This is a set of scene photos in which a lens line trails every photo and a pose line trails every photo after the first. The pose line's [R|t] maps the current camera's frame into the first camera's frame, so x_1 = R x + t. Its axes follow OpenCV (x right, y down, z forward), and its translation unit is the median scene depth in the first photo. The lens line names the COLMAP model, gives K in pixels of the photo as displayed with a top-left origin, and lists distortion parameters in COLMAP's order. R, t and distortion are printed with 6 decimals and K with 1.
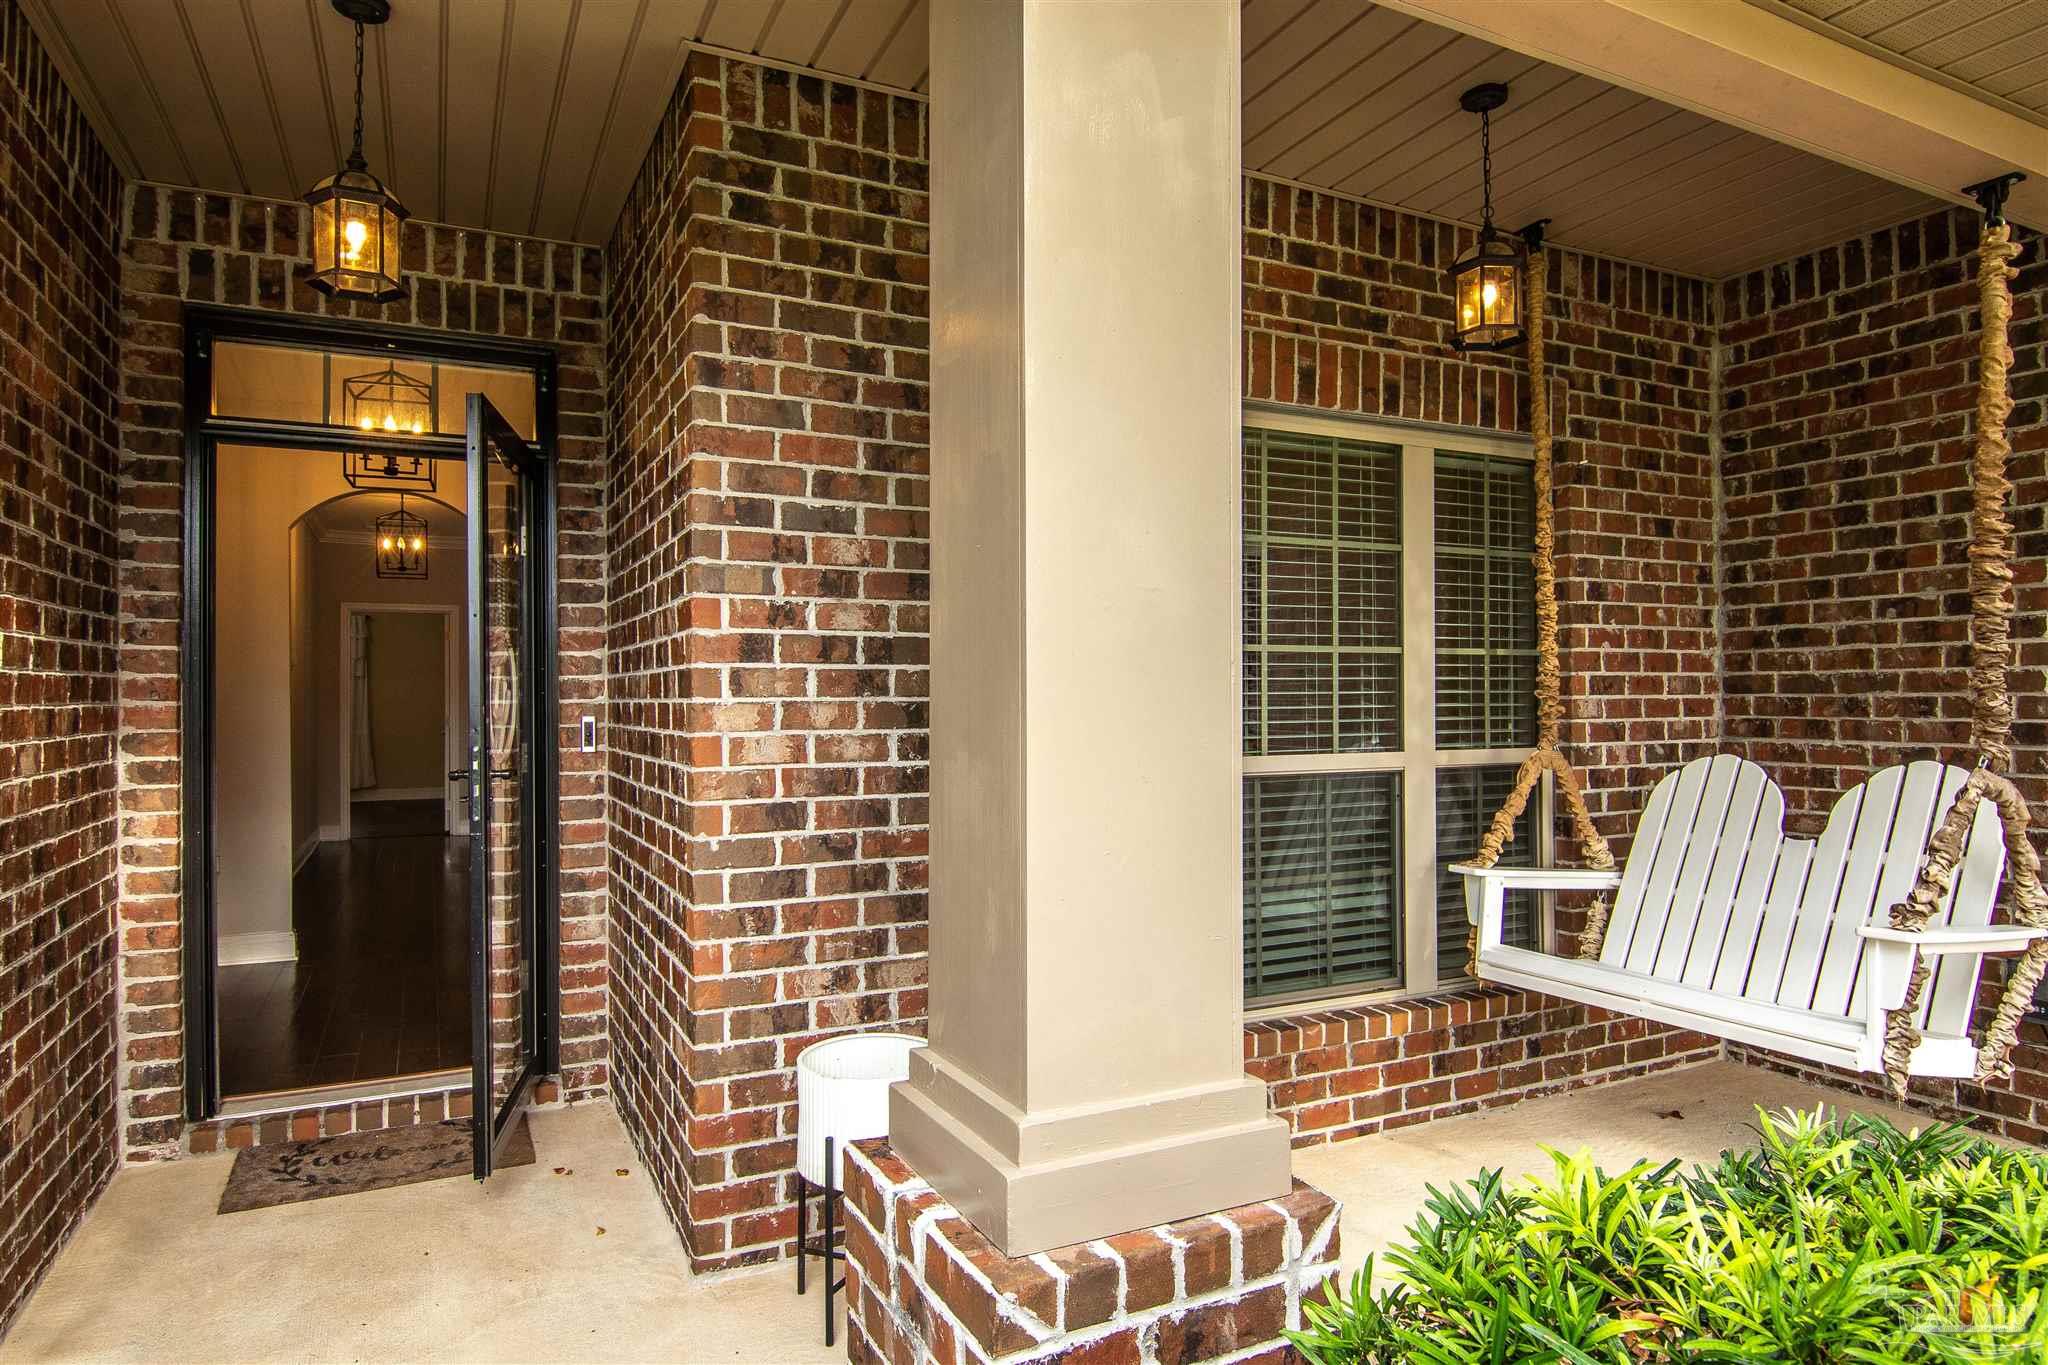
lens RADIAL K [[1214.7, 0, 1024.0], [0, 1214.7, 682.5], [0, 0, 1]] dist [-0.008011, -0.002588]
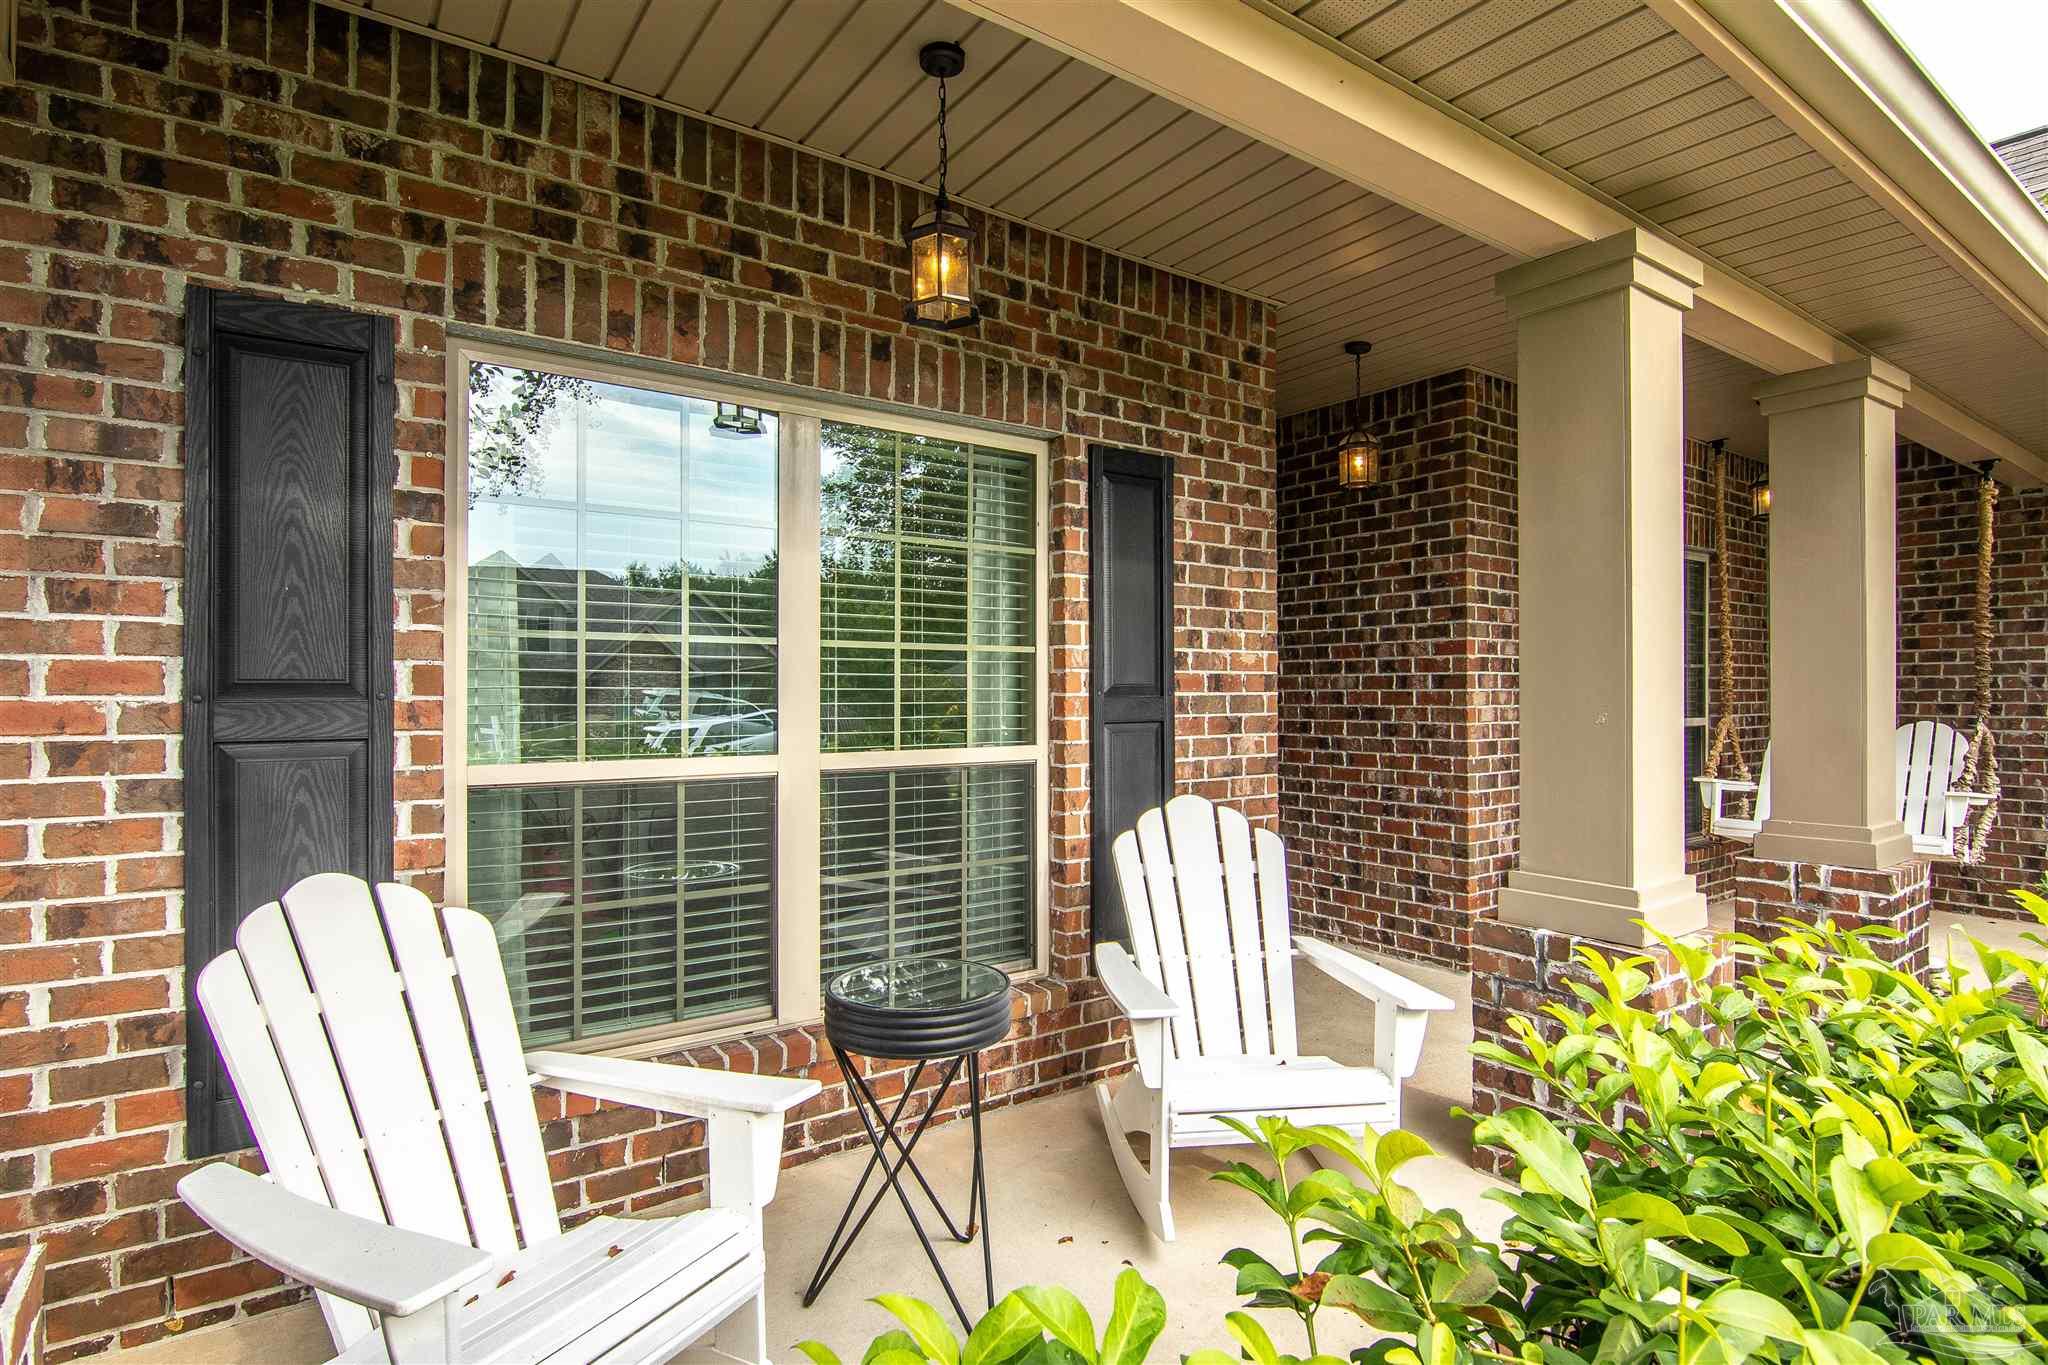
lens RADIAL K [[1056.9, 0, 1034.6], [0, 1056.9, 688.6], [0, 0, 1]] dist [-0.005309, -0.001157]
pose [[0.987983, 0.004187, 0.154503, 0.266903], [-0.005365, 0.999960, 0.007205, 0.001176], [-0.154467, -0.007947, 0.987966, 0.142459]]
